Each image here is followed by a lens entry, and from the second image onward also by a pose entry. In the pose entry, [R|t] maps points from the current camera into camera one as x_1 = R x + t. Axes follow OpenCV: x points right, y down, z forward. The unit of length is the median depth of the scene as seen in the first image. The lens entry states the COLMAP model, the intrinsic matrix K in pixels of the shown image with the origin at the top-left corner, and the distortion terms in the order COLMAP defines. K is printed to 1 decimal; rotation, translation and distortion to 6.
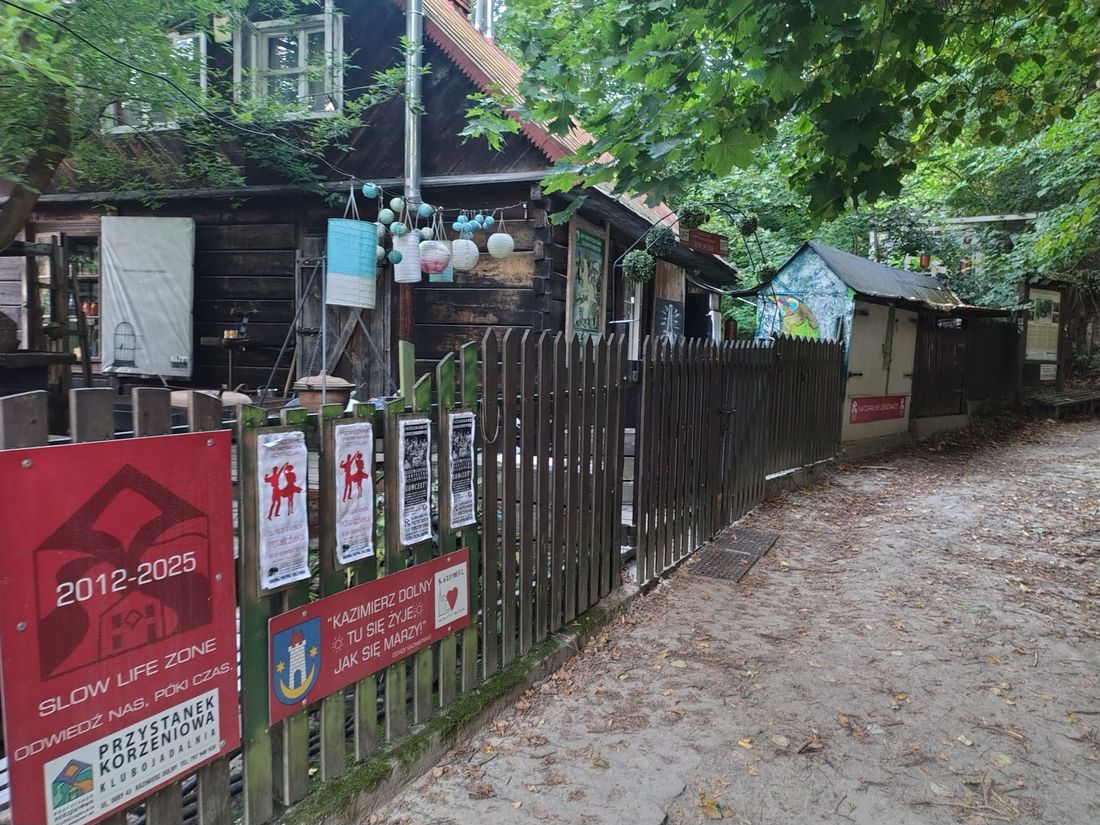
lens RADIAL K [[832.6, 0, 551.7], [0, 832.6, 423.9], [0, 0, 1]] dist [0.069482, -0.099069]
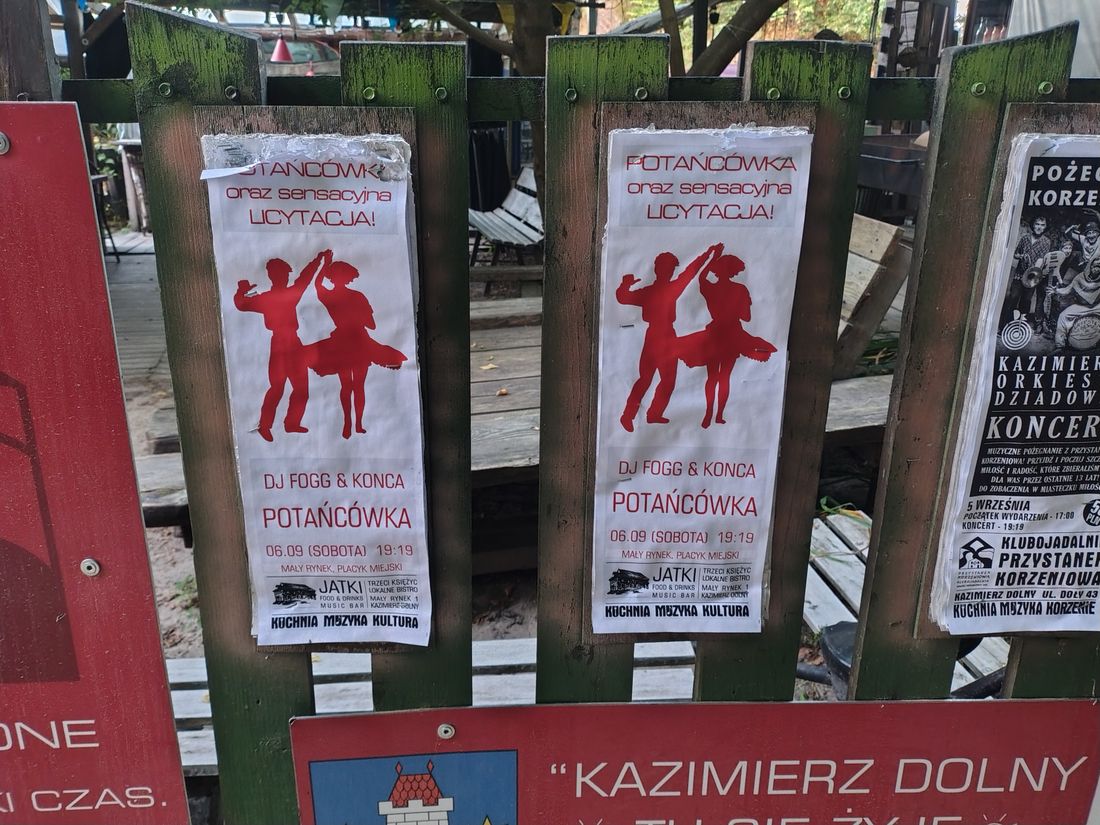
lens RADIAL K [[832.6, 0, 542.0], [0, 832.6, 409.7], [0, 0, 1]] dist [0.069482, -0.099069]
pose [[0.492795, 0.271760, -0.826619, -0.049254], [-0.067257, 0.959033, 0.275196, 0.018080], [0.867542, -0.080019, 0.490885, 1.032806]]
